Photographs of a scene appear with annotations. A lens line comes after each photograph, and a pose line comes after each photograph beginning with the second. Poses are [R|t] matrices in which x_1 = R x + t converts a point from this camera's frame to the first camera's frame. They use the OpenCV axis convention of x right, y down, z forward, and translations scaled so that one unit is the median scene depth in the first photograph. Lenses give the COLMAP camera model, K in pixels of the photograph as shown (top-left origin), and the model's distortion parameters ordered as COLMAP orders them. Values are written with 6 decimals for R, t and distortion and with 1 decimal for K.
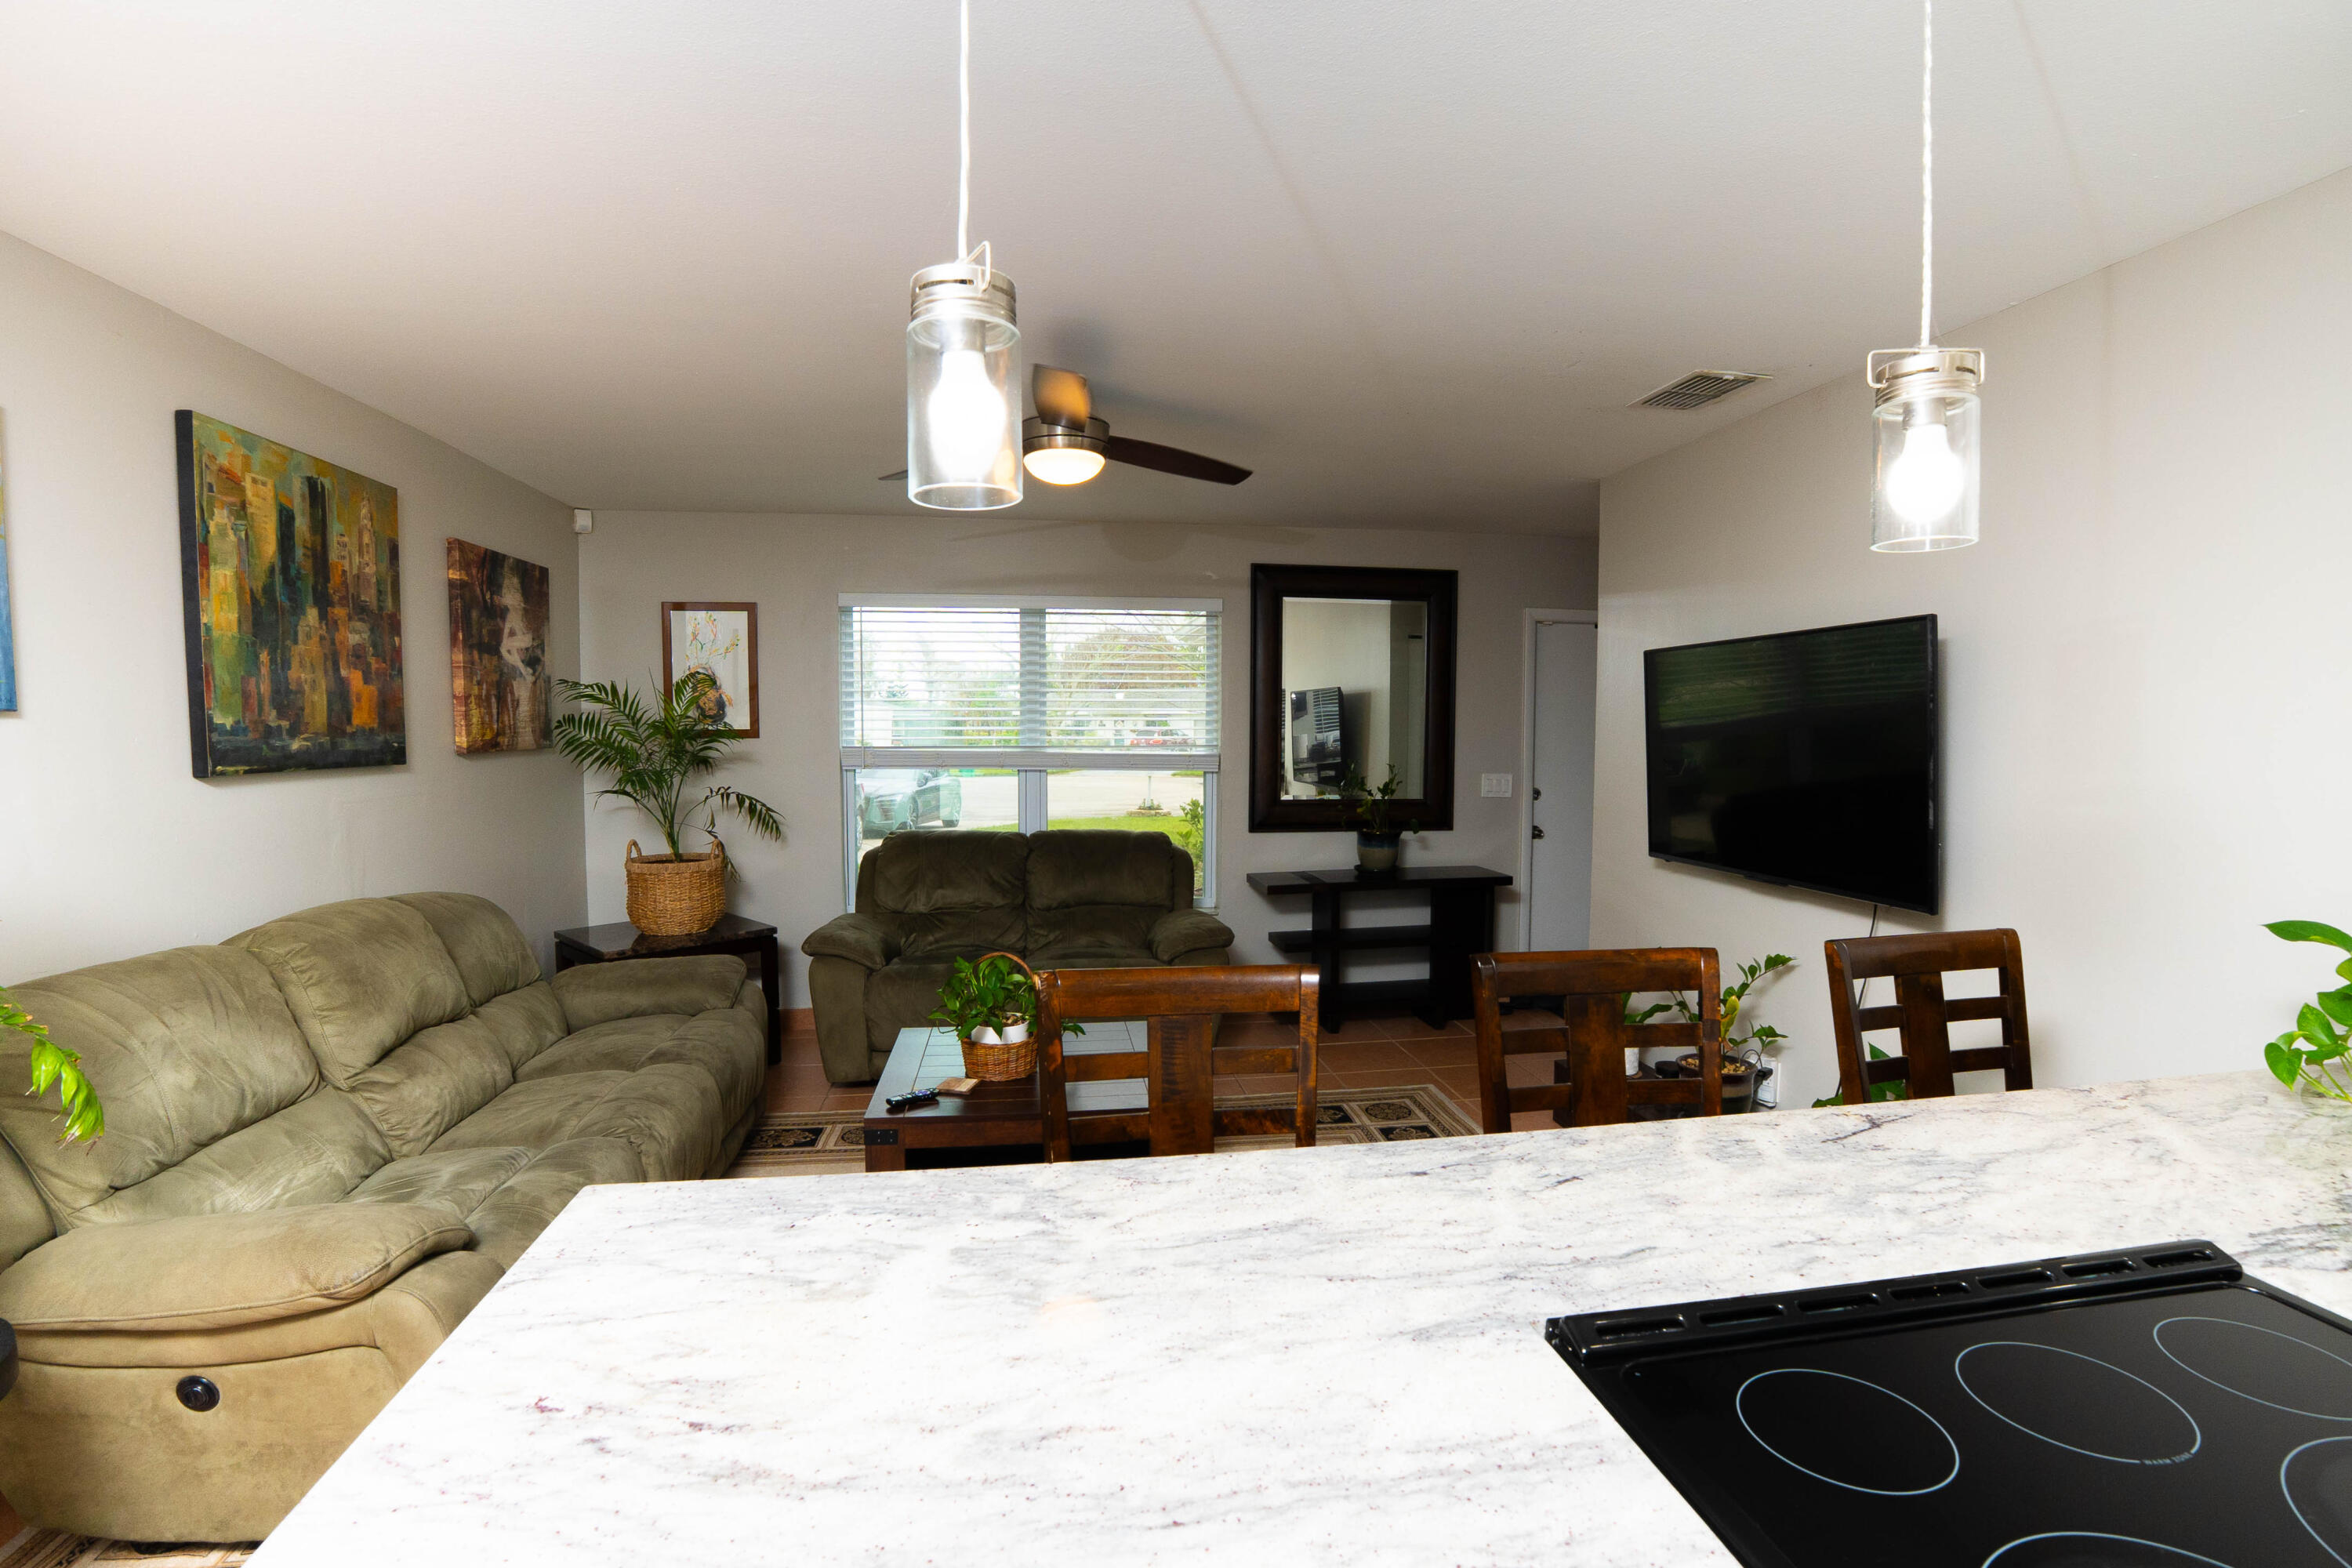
lens RADIAL K [[1057.9, 0, 1184.5], [0, 1057.9, 805.4], [0, 0, 1]] dist [-0.038198, -0.001424]
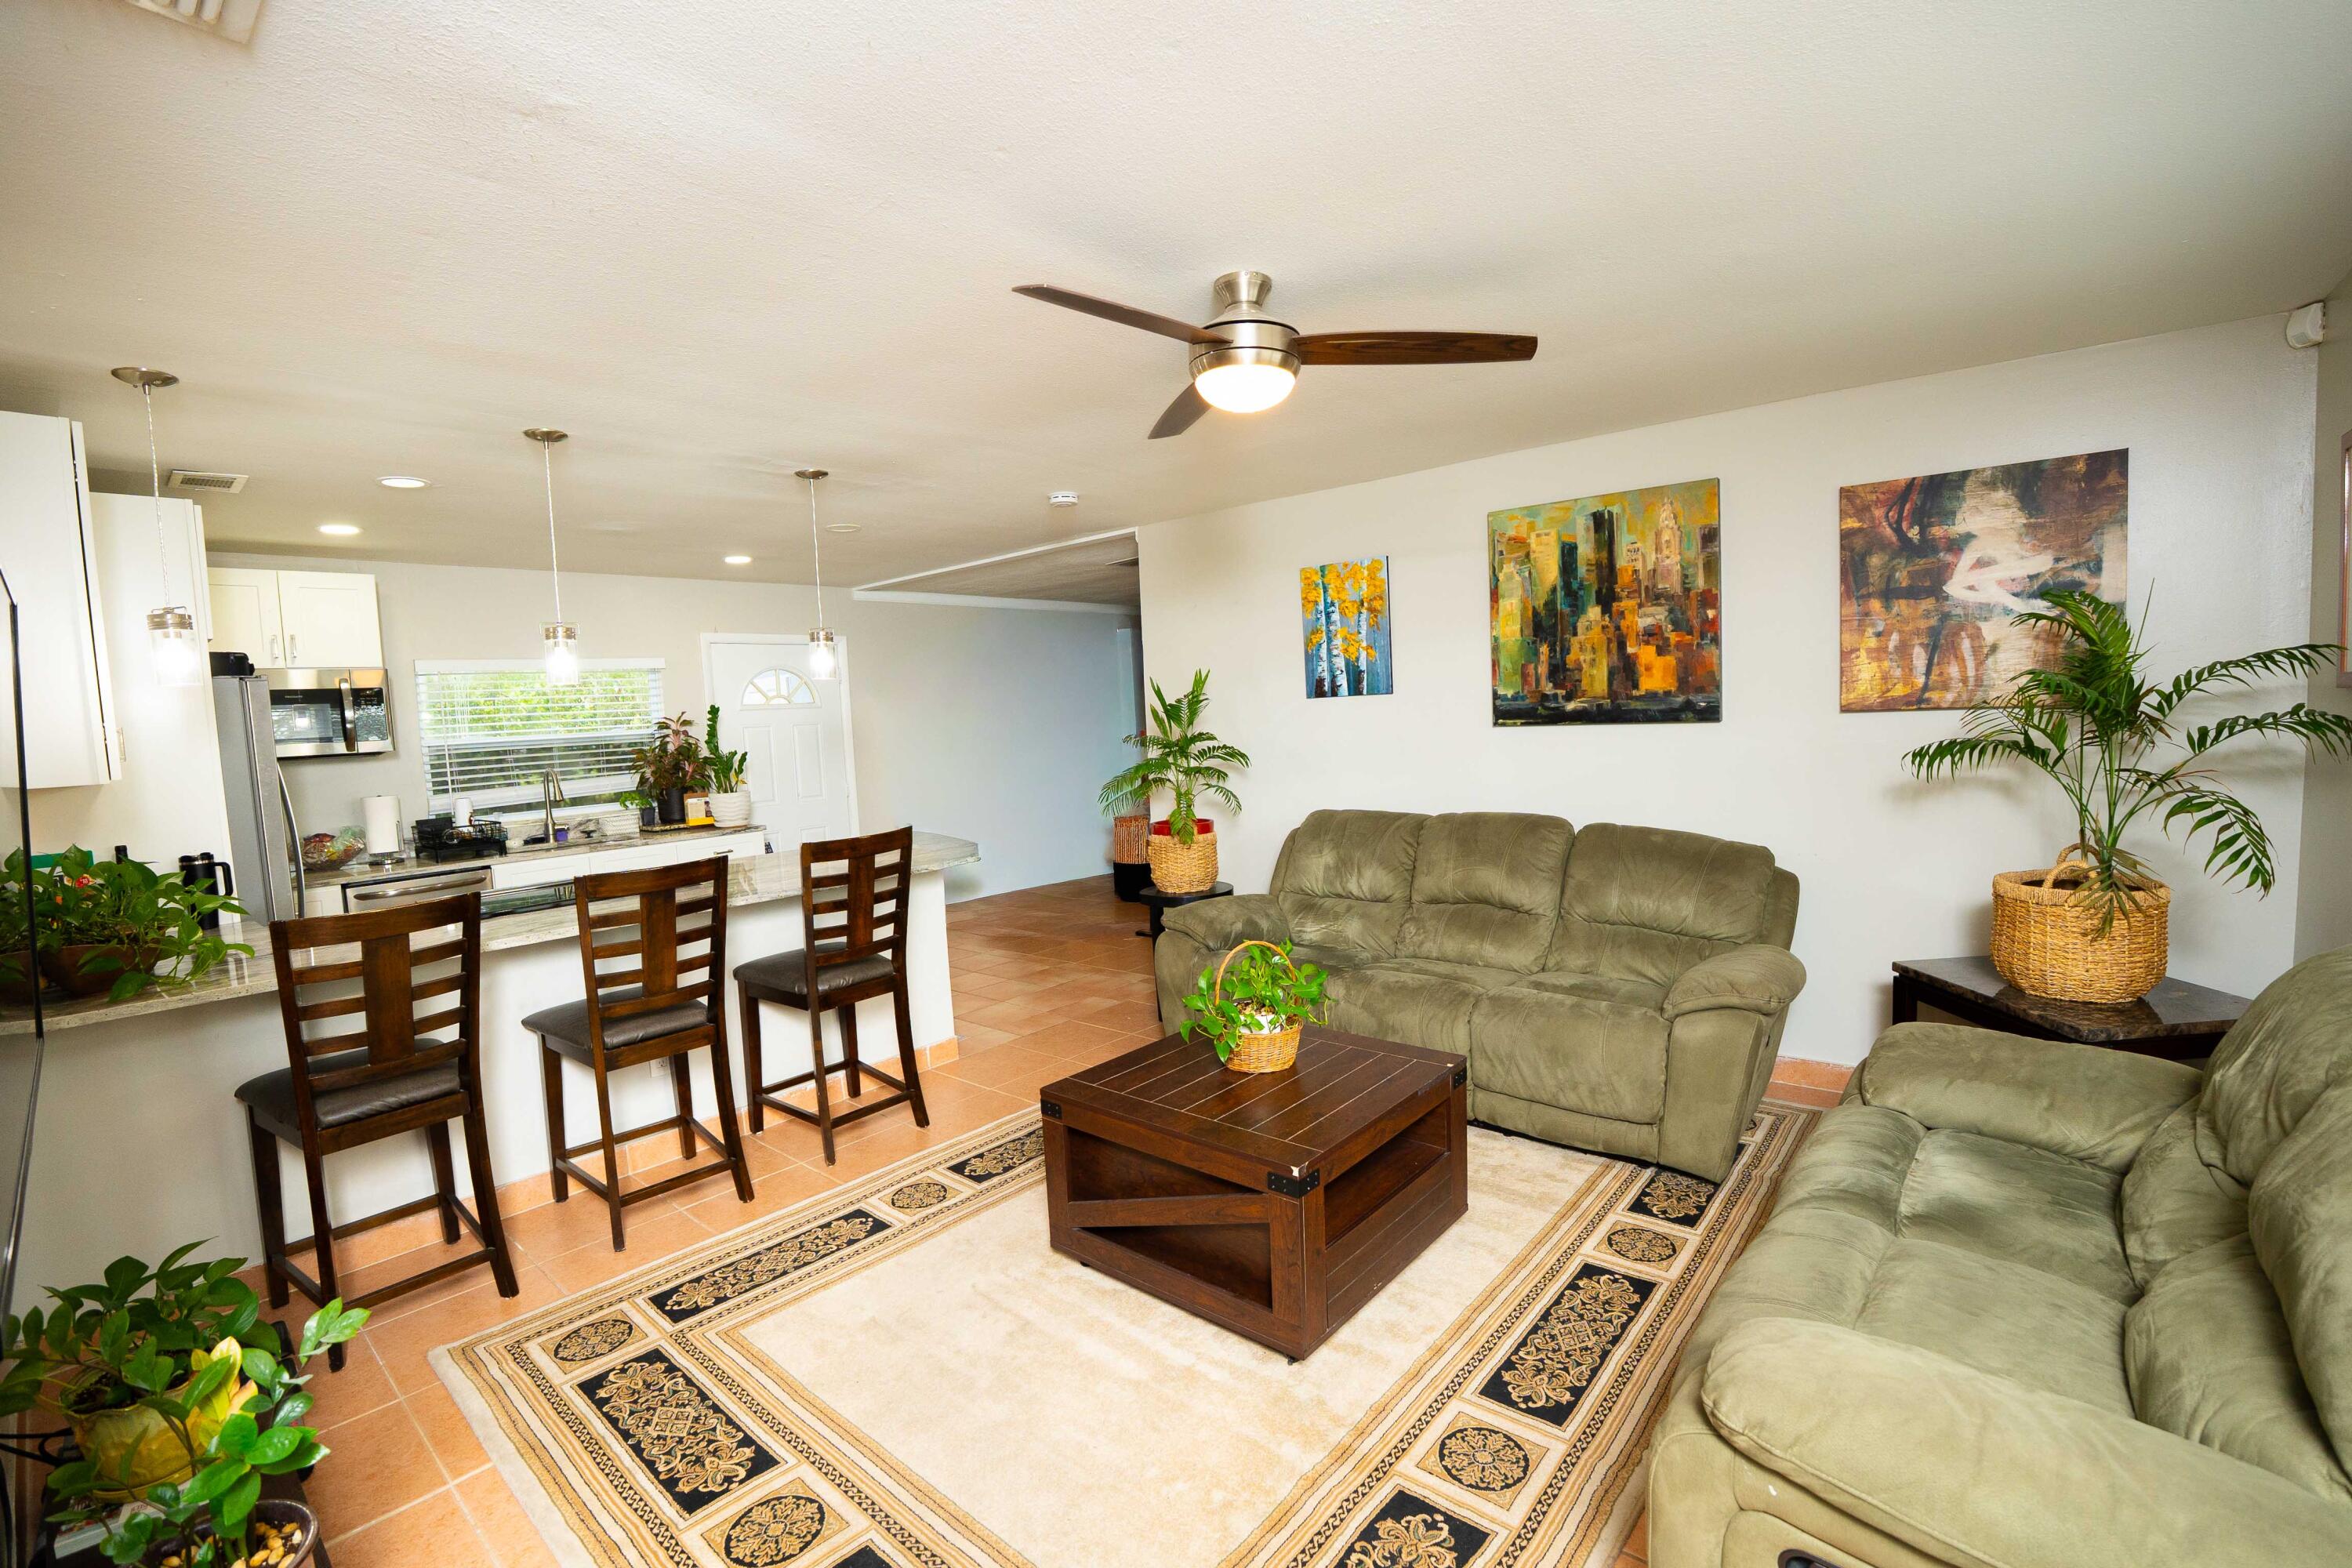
lens RADIAL K [[1057.9, 0, 1195.8], [0, 1057.9, 797.7], [0, 0, 1]] dist [-0.038198, -0.001424]
pose [[-0.746002, 0.086402, -0.660315, 0.373818], [-0.006750, 0.990515, 0.137235, -0.093180], [0.665910, 0.106835, -0.738343, 1.248105]]
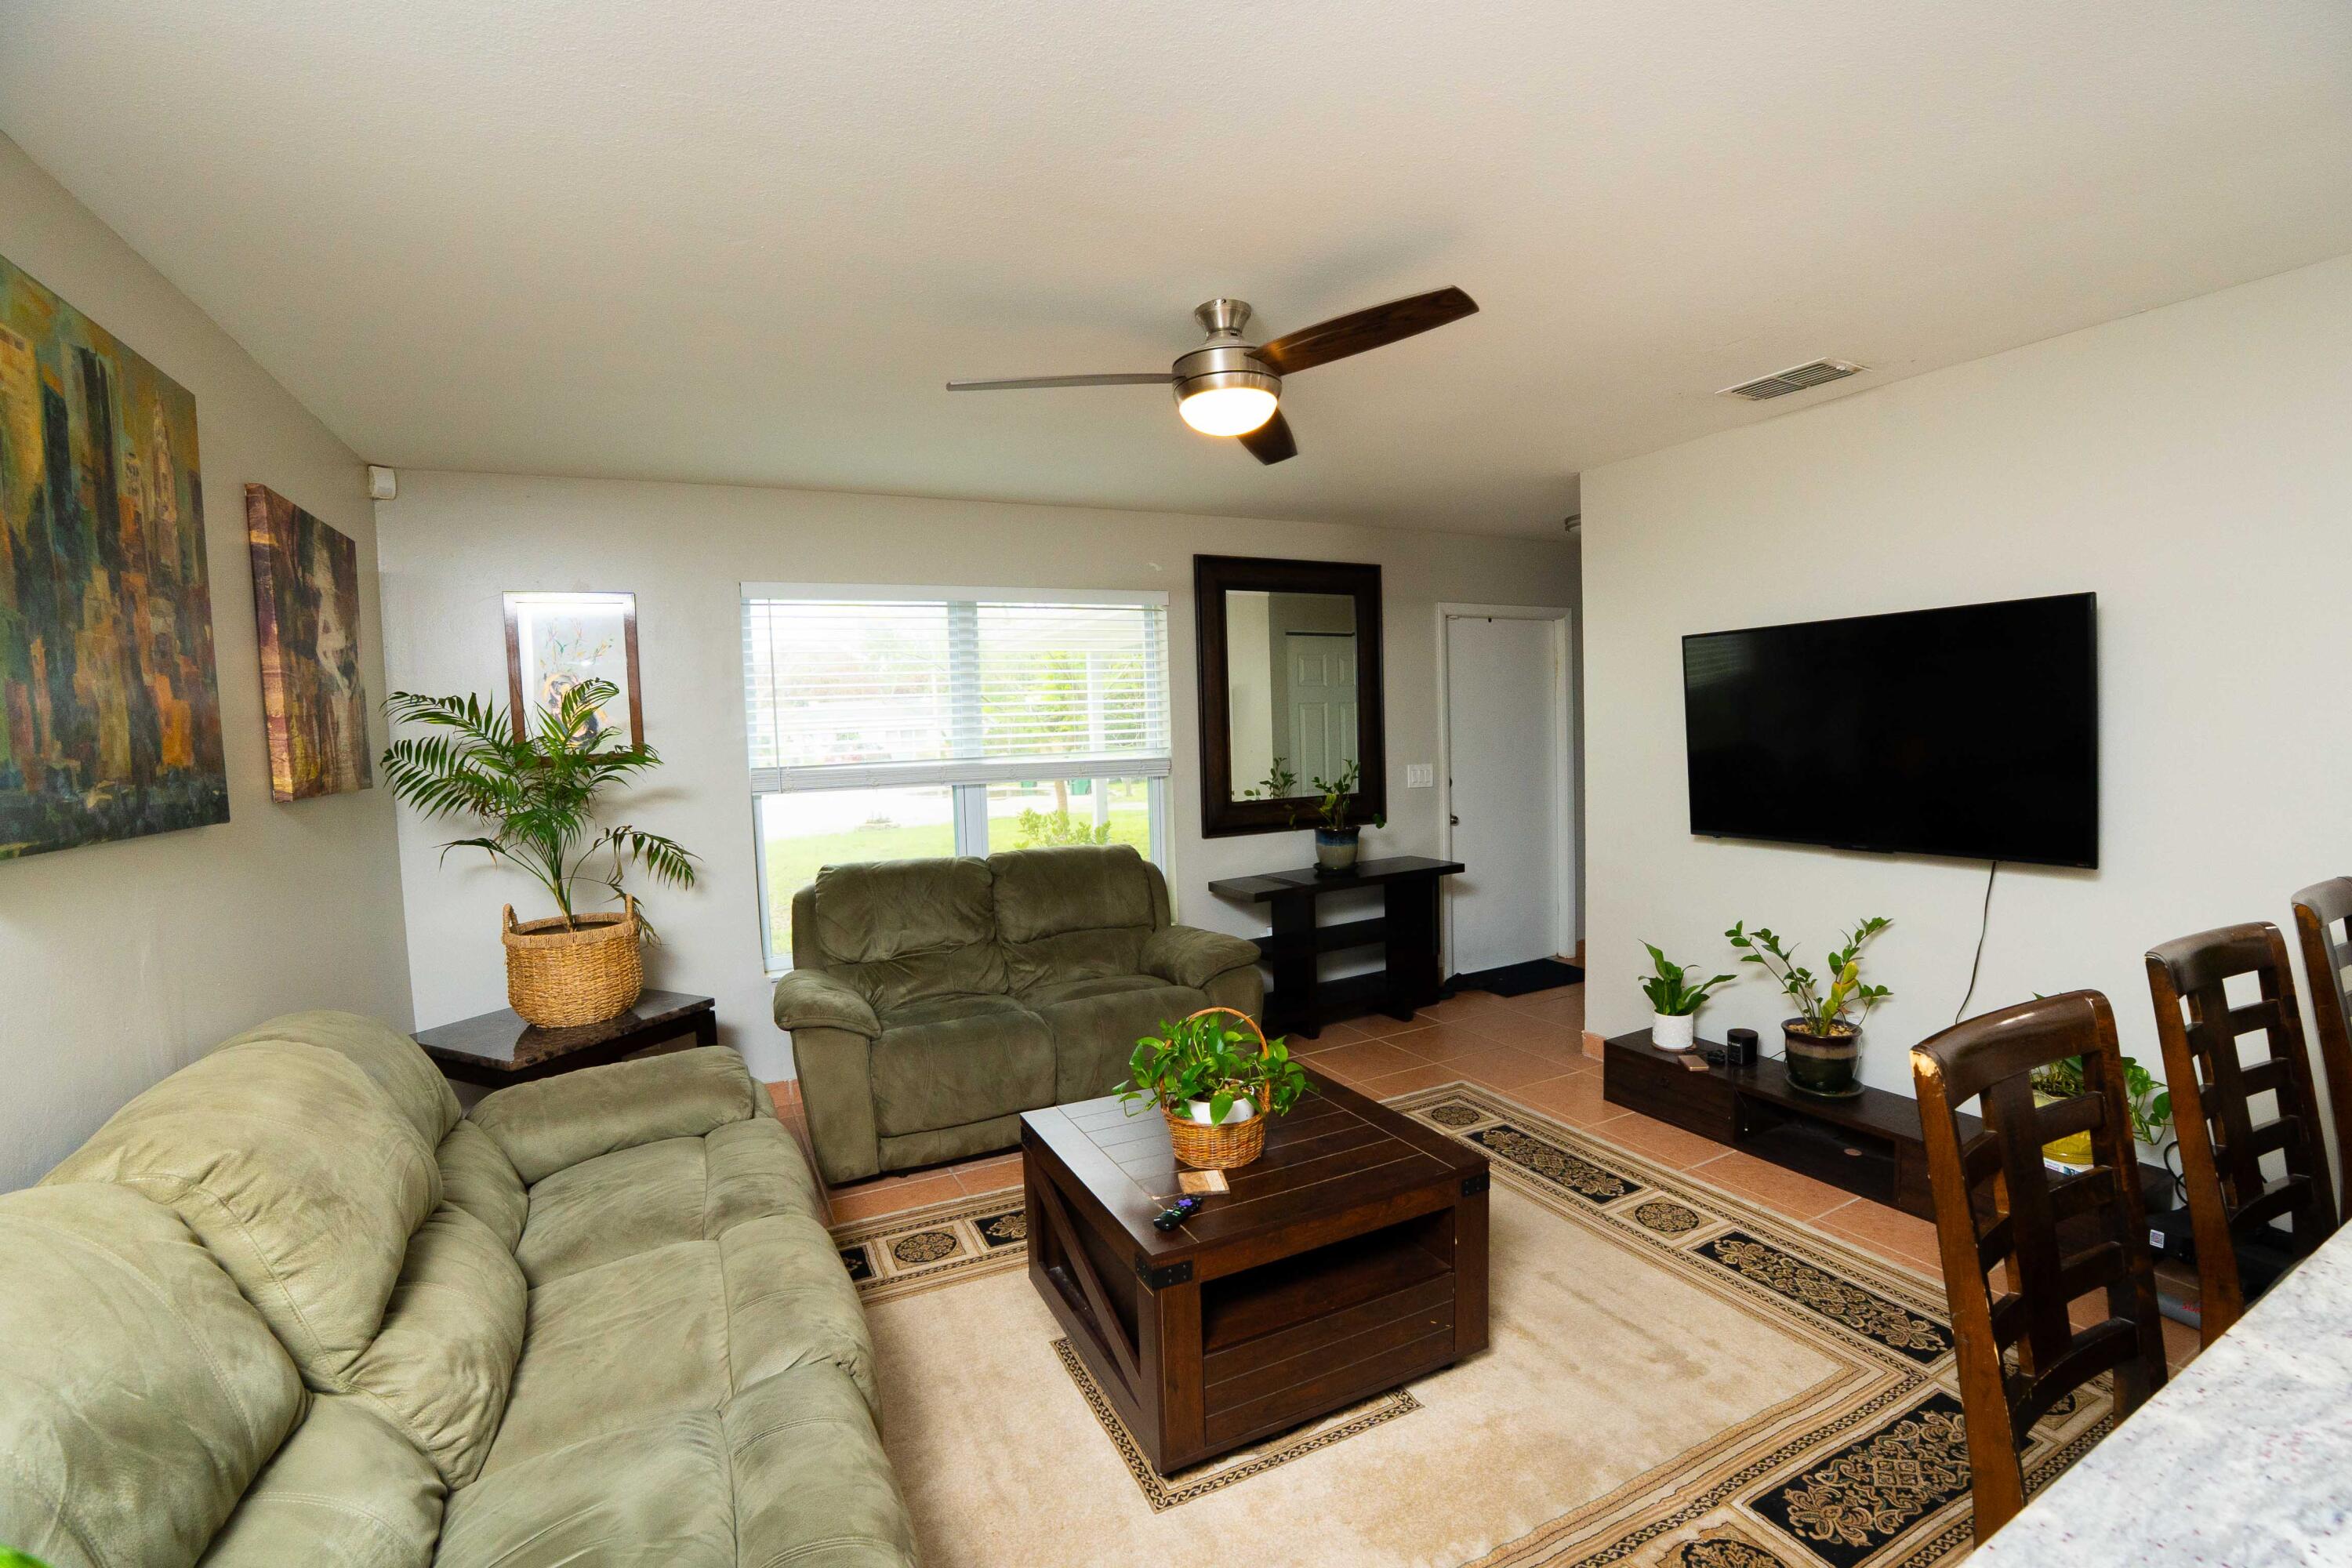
lens RADIAL K [[997.8, 0, 1189.5], [0, 997.8, 809.7], [0, 0, 1]] dist [-0.046575, 0.004279]
pose [[0.951210, -0.060577, 0.302539, -0.306173], [0.059870, 0.998139, 0.011621, -0.015772], [-0.302680, 0.007059, 0.953066, 0.209598]]
